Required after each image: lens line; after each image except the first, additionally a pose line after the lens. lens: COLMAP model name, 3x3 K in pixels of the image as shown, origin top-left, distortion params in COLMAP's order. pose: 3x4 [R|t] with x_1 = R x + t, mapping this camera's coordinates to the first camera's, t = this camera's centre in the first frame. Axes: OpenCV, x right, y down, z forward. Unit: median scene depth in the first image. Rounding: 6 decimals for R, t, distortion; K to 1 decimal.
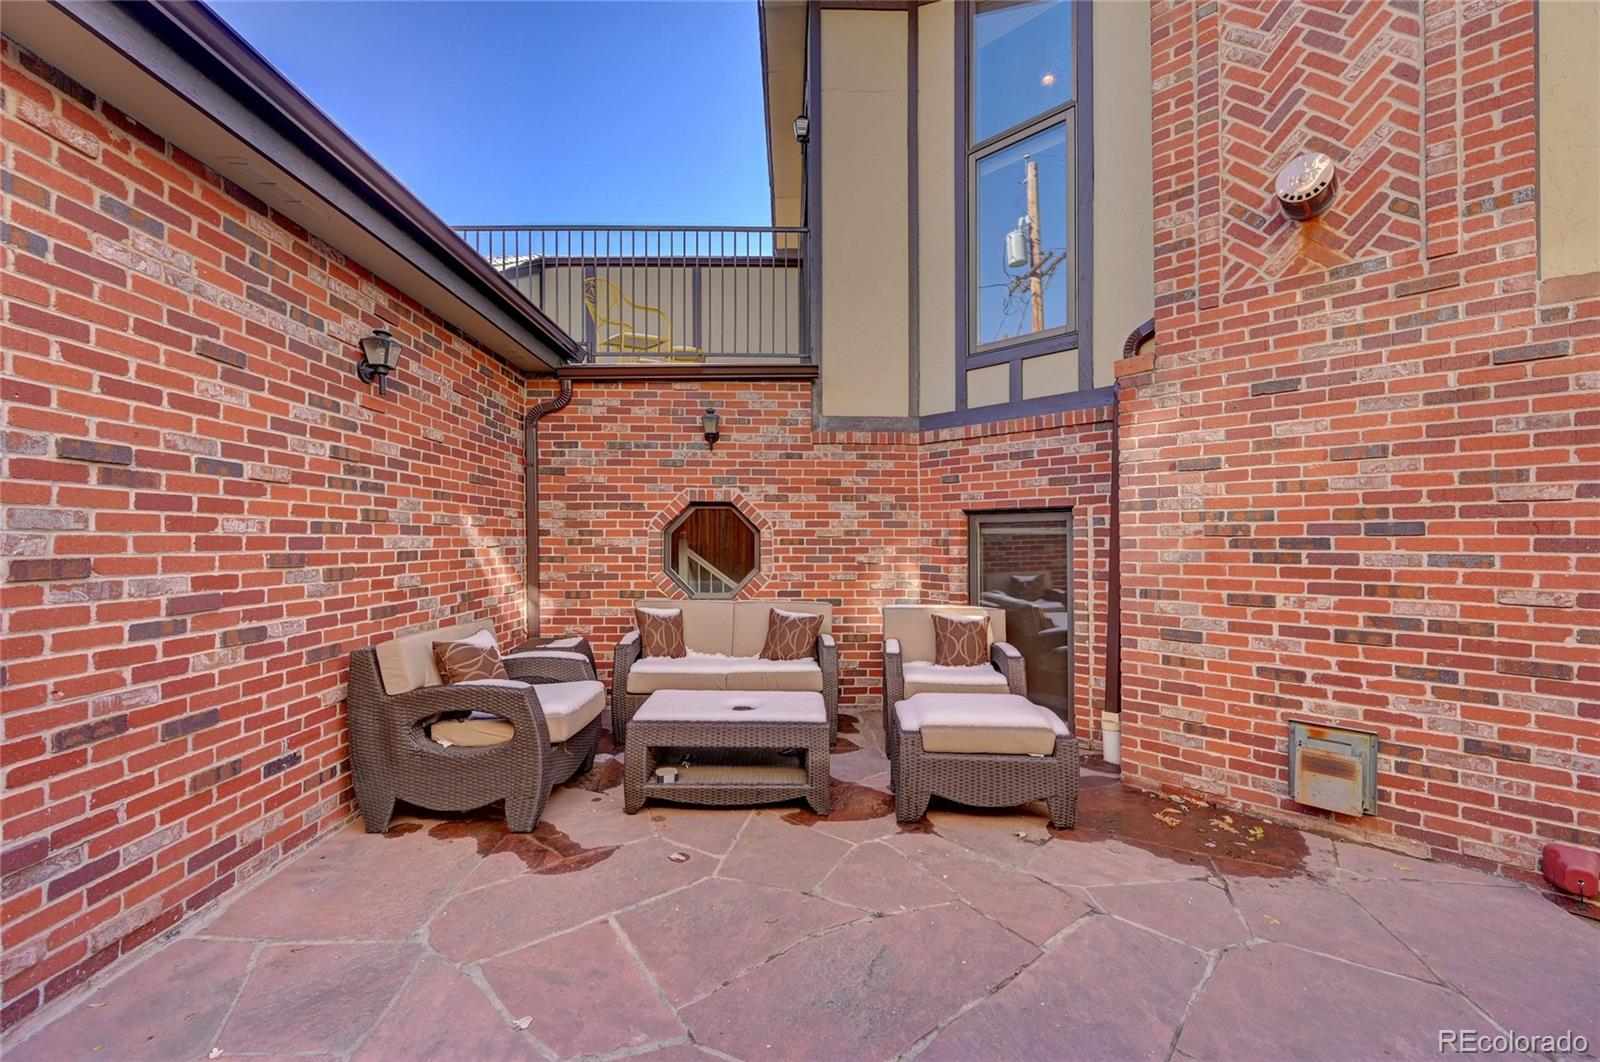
lens RADIAL K [[629.5, 0, 799.3], [0, 629.5, 535.6], [0, 0, 1]] dist [-0.000786, 0.000009]
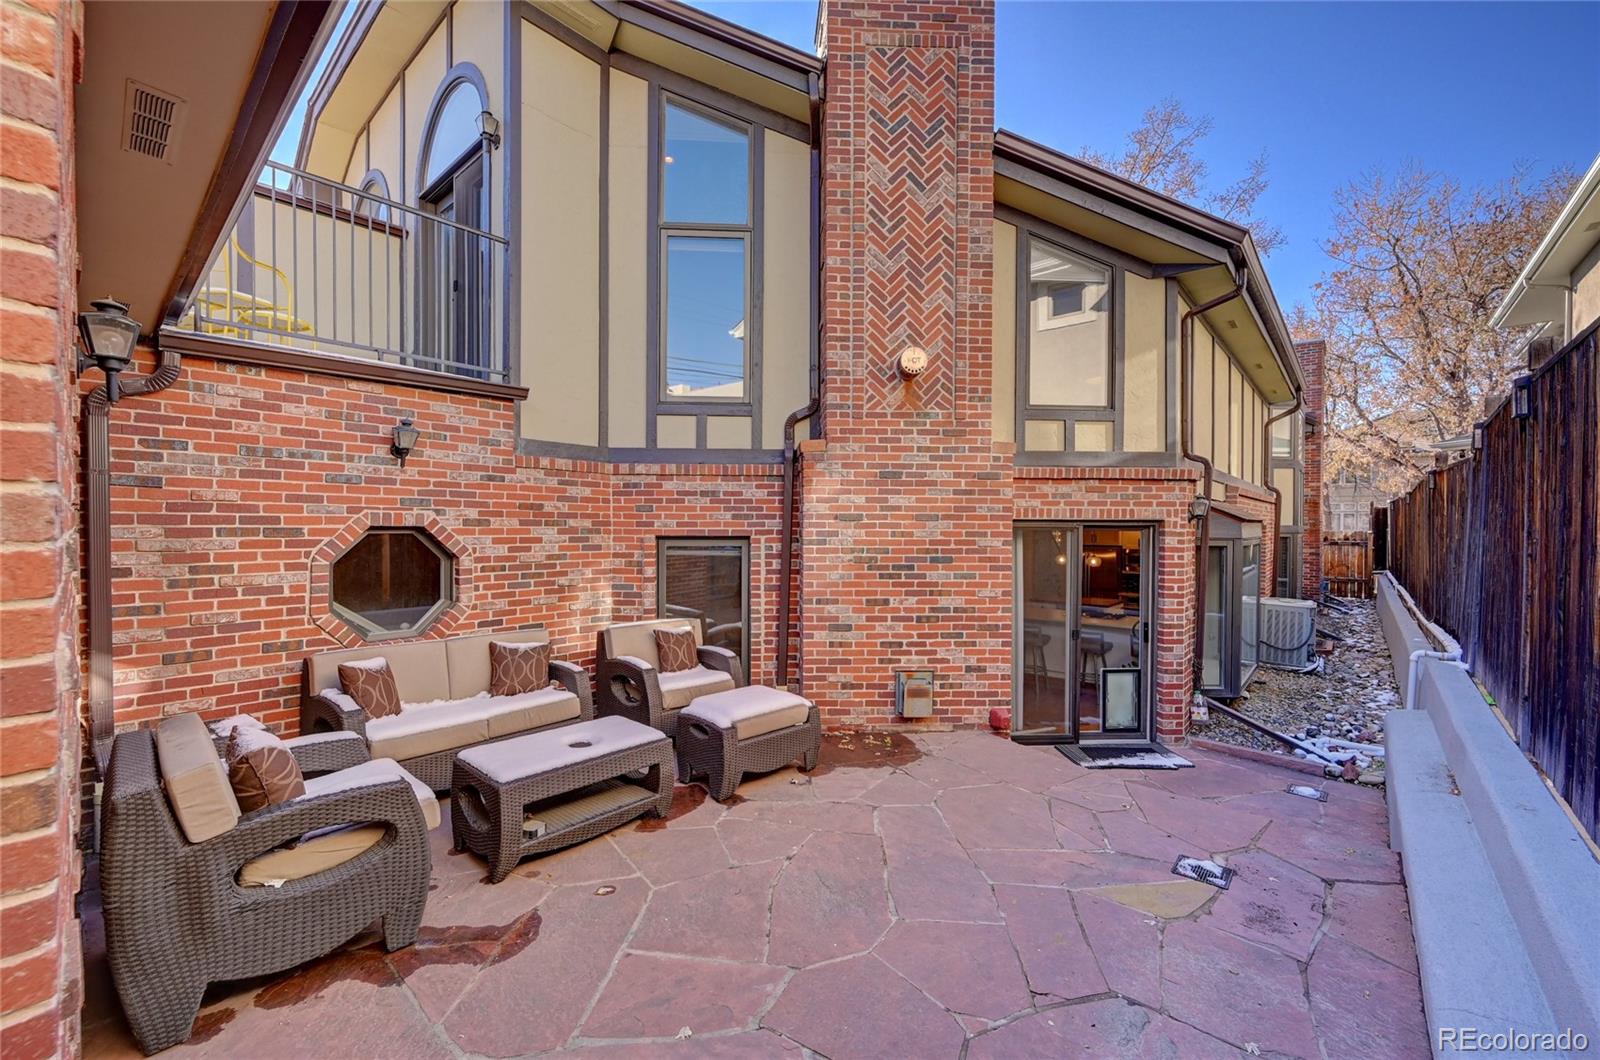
lens RADIAL K [[629.5, 0, 791.3], [0, 629.5, 531.7], [0, 0, 1]] dist [-0.000786, 0.000009]
pose [[0.688856, -0.003017, 0.724892, -0.569785], [-0.008717, 0.999885, 0.012445, -0.089945], [-0.724845, -0.014892, 0.688751, 0.028125]]
